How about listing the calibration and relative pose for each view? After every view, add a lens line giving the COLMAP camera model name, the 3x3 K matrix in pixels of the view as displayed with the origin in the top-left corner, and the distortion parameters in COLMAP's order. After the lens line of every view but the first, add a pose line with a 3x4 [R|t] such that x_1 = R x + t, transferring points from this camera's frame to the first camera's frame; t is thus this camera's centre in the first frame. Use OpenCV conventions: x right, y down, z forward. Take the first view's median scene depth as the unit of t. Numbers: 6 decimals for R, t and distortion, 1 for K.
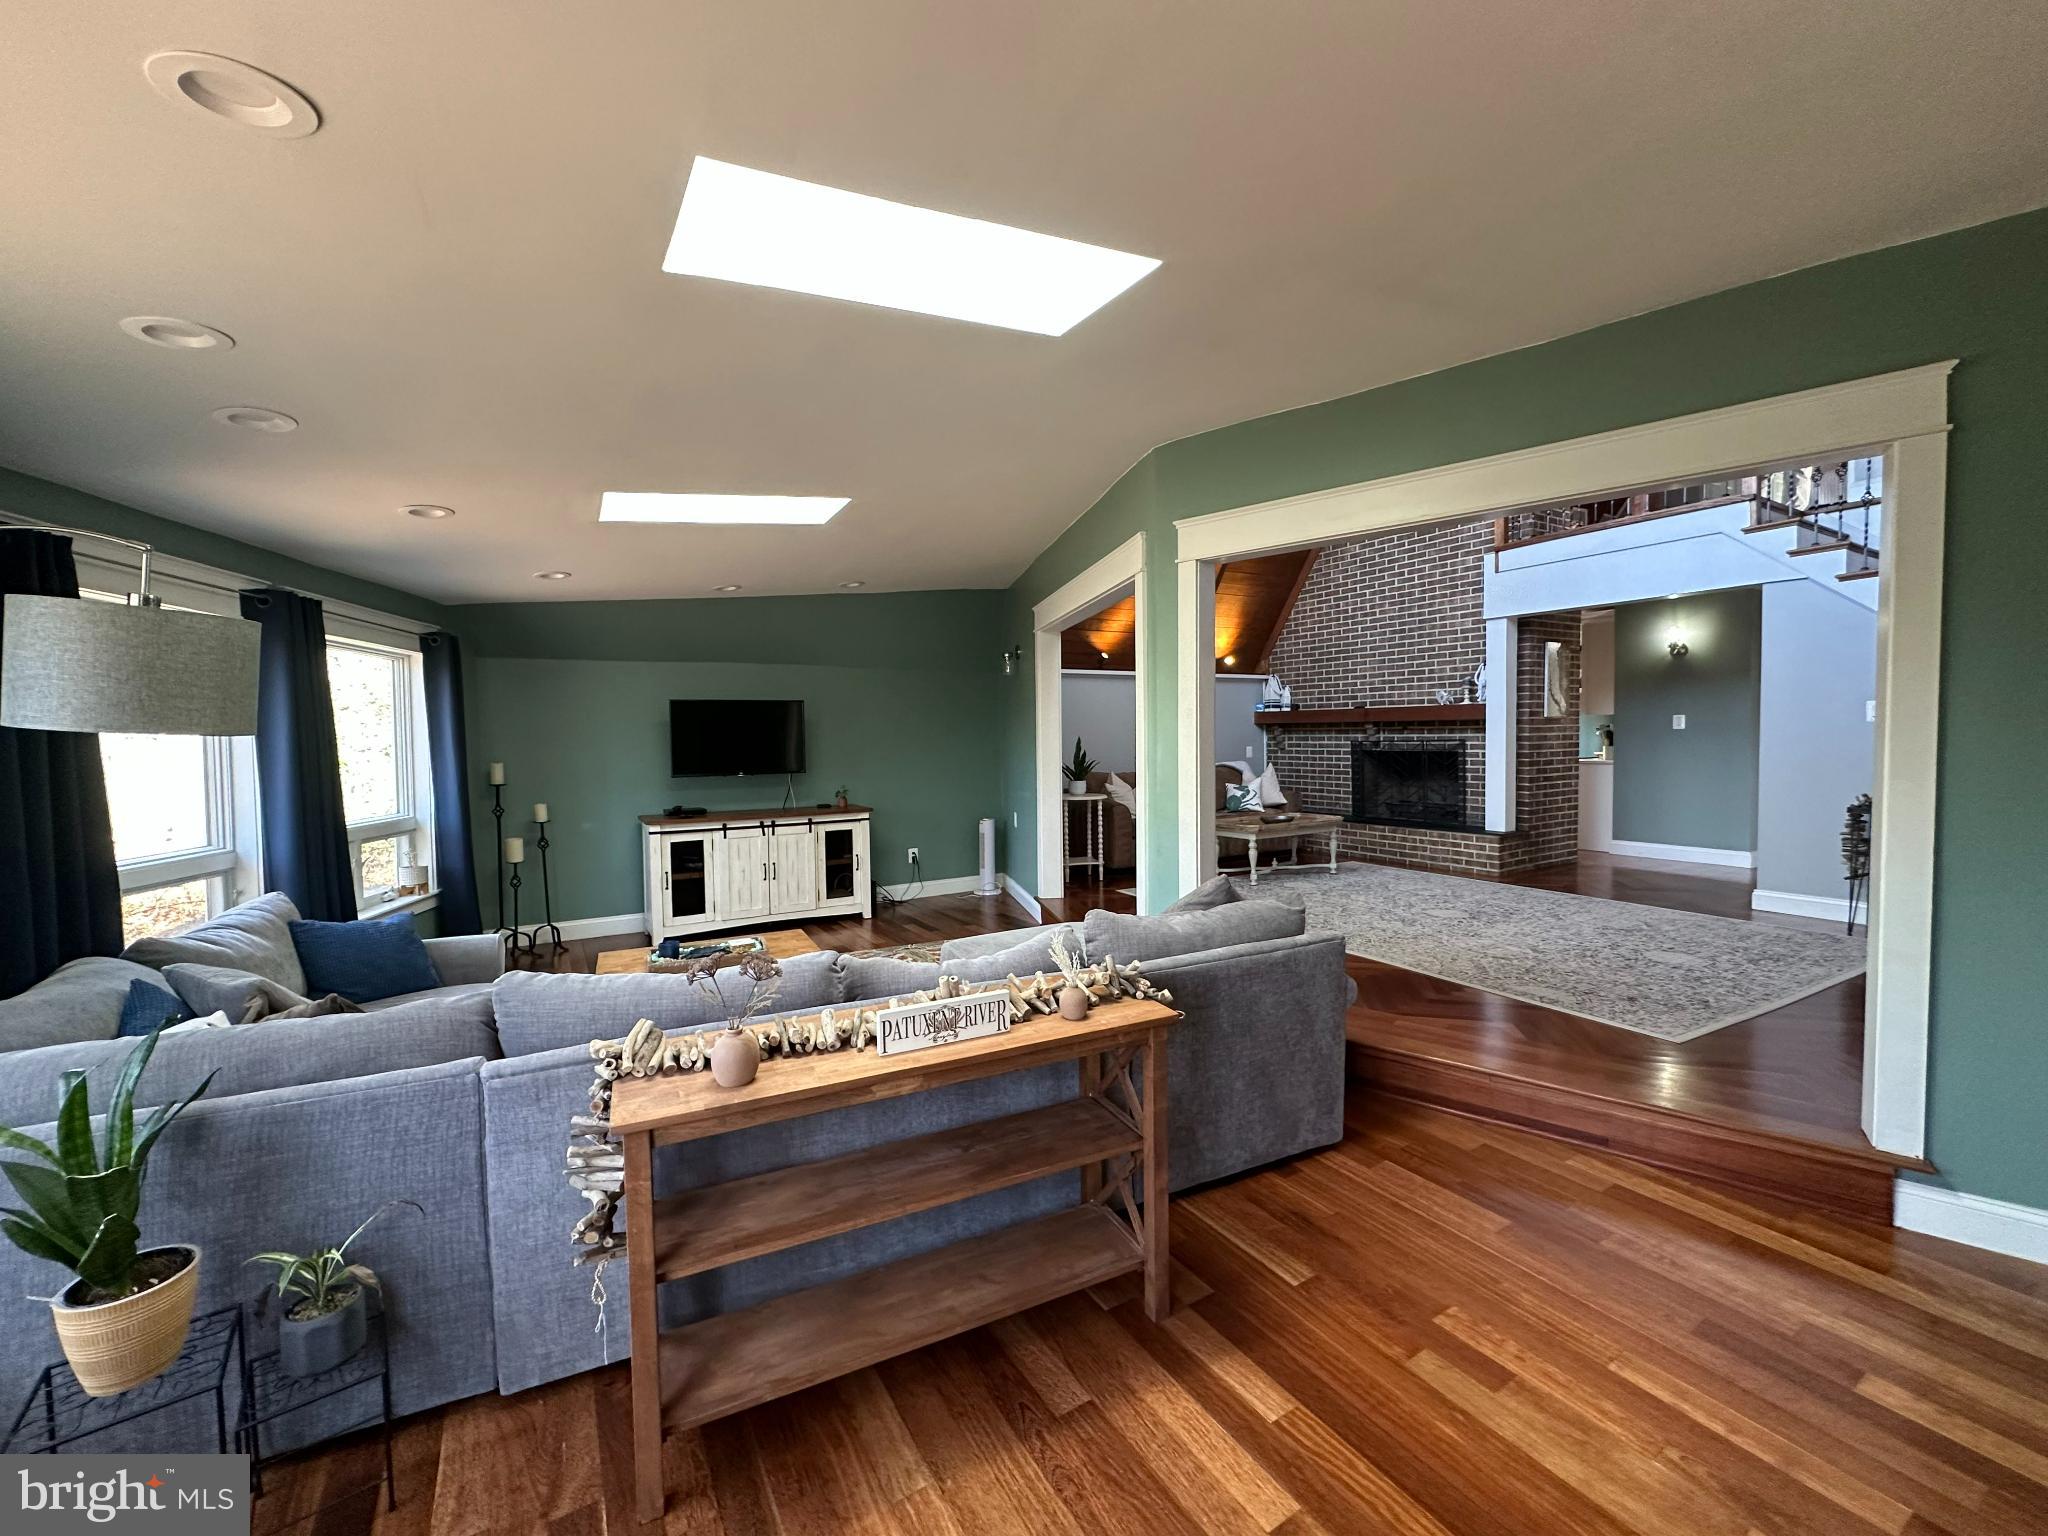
lens RADIAL K [[820.7, 0, 1022.7], [0, 820.7, 766.0], [0, 0, 1]] dist [-0.000042, -0.000349]
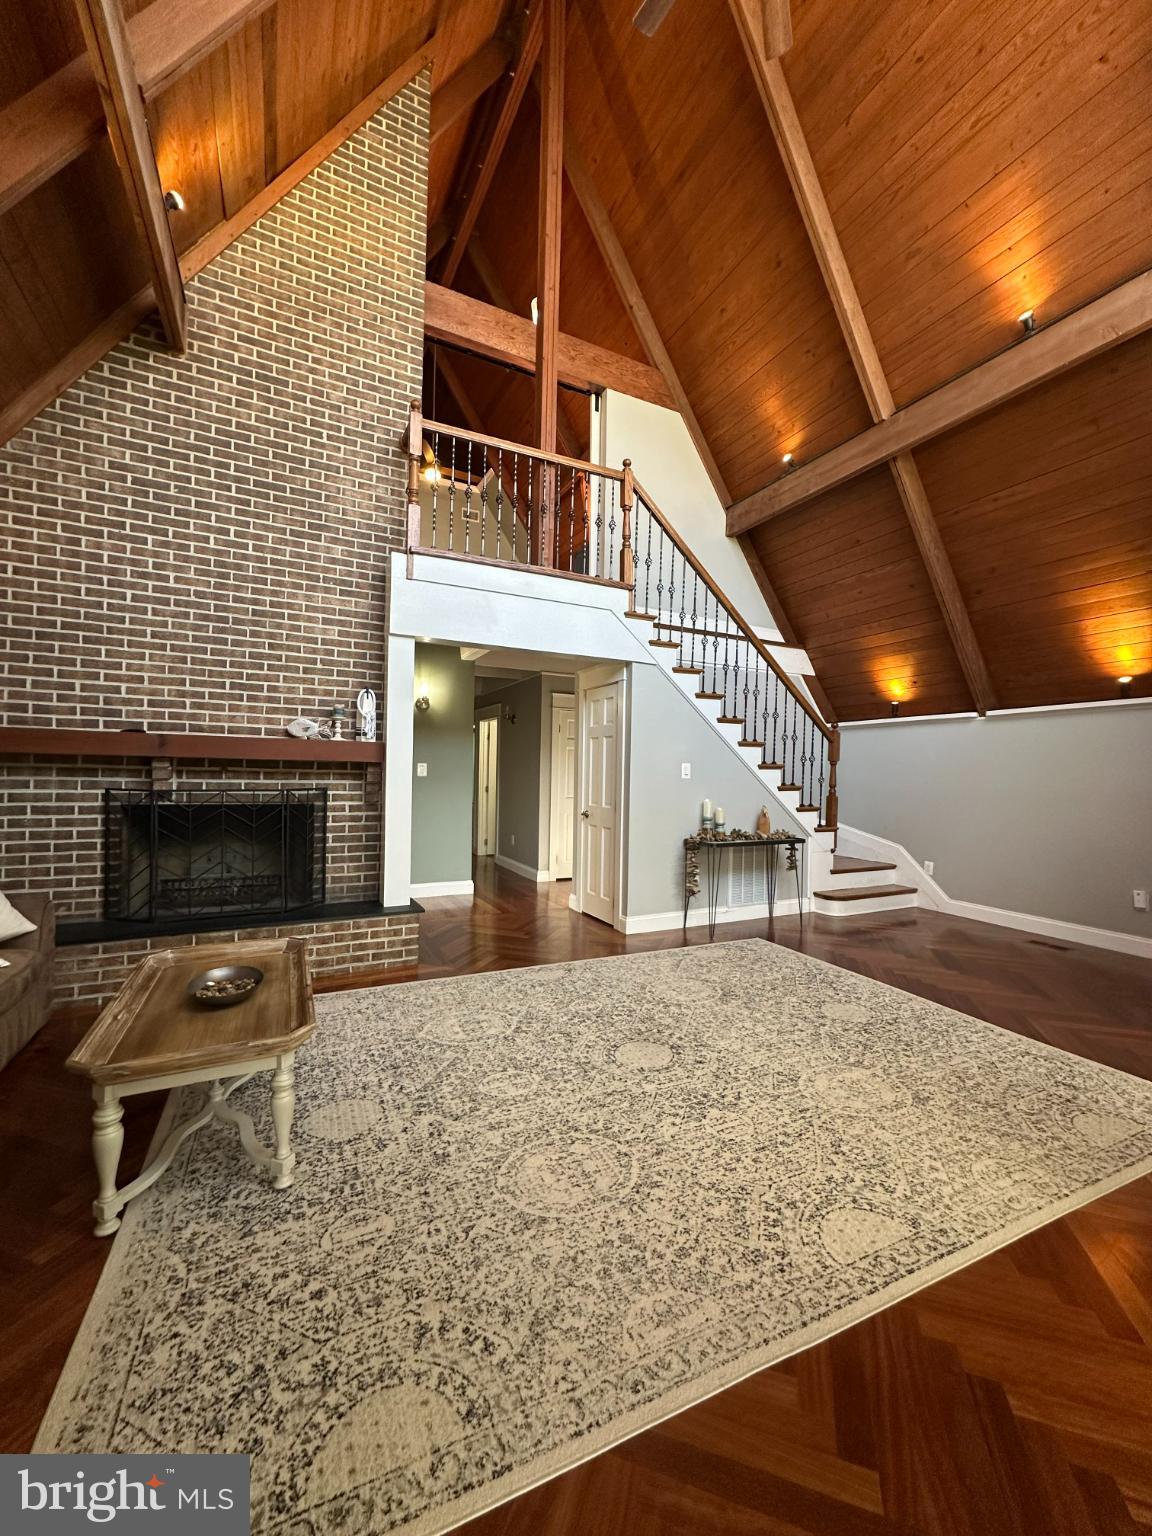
lens RADIAL K [[615.5, 0, 576.0], [0, 615.5, 767.5], [0, 0, 1]] dist [-0.000042, -0.000349]
pose [[0.065989, 0.021494, 0.997589, -0.000331], [0.017239, 0.999594, -0.022678, -0.036047], [-0.997671, 0.018694, 0.065592, 0.775374]]
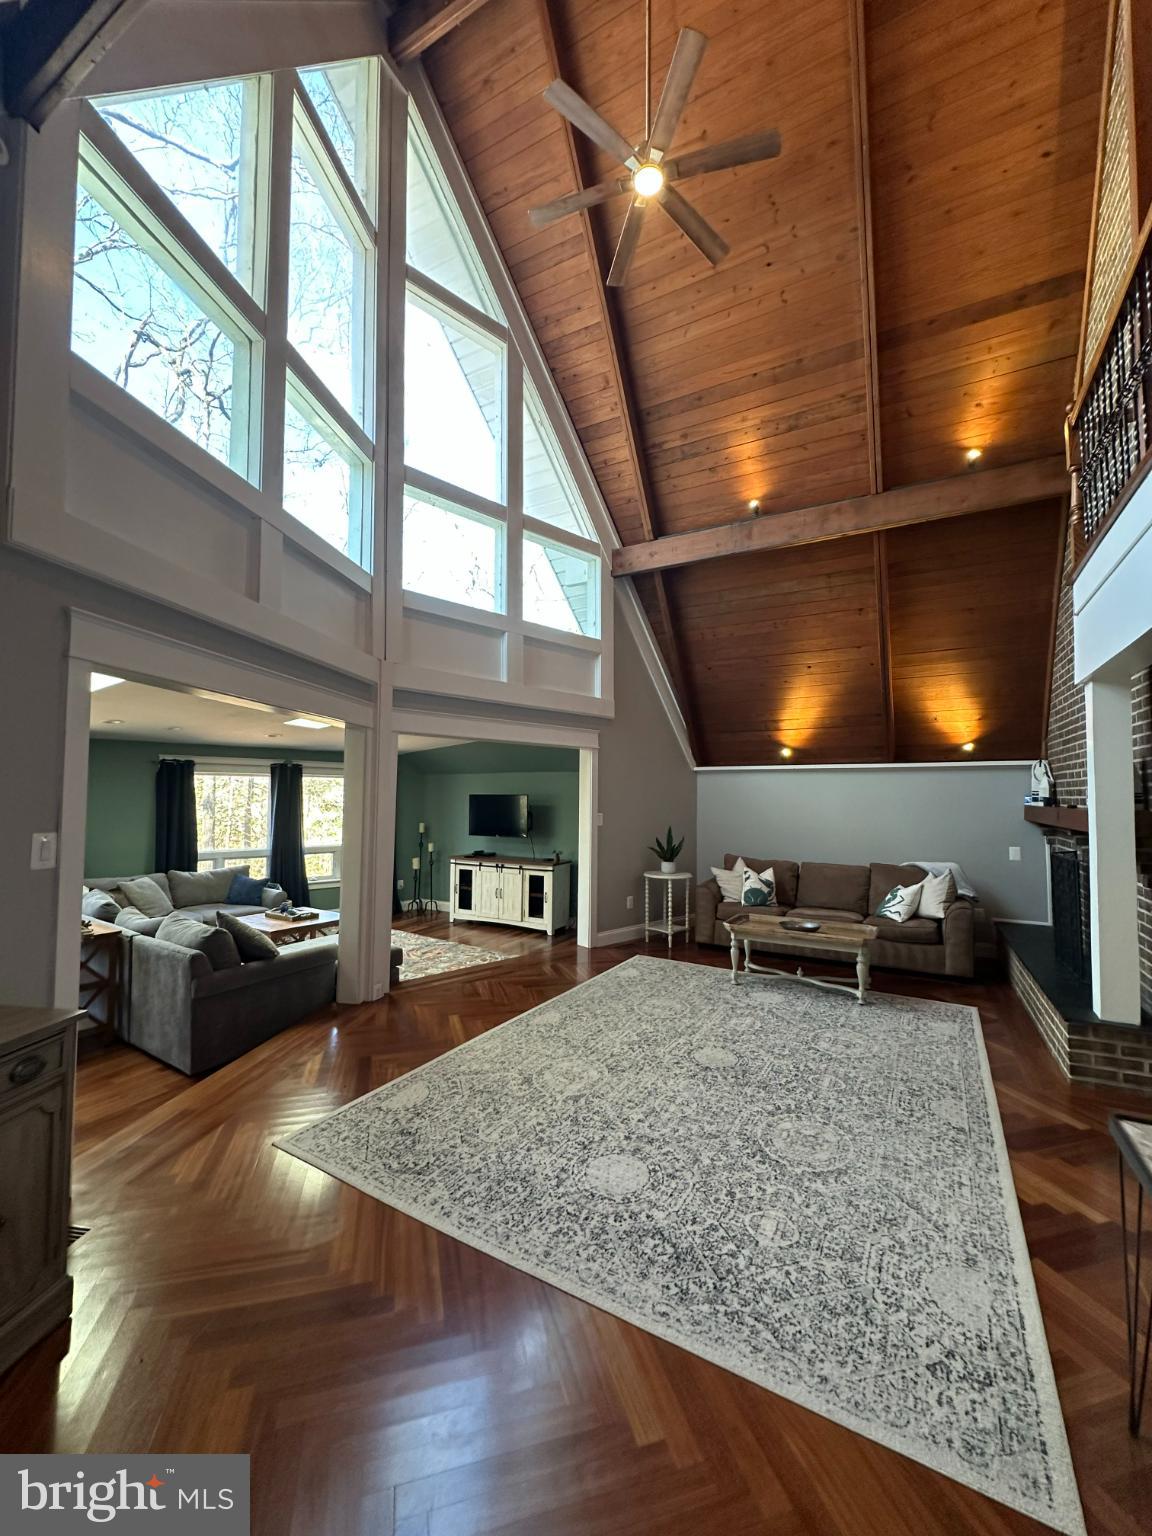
lens RADIAL K [[615.5, 0, 573.5], [0, 615.5, 767.9], [0, 0, 1]] dist [-0.000042, -0.000349]
pose [[0.505678, -0.020448, -0.862480, 0.769383], [-0.048323, 0.997478, -0.051981, -0.065116], [0.861368, 0.067964, 0.503414, 0.396357]]
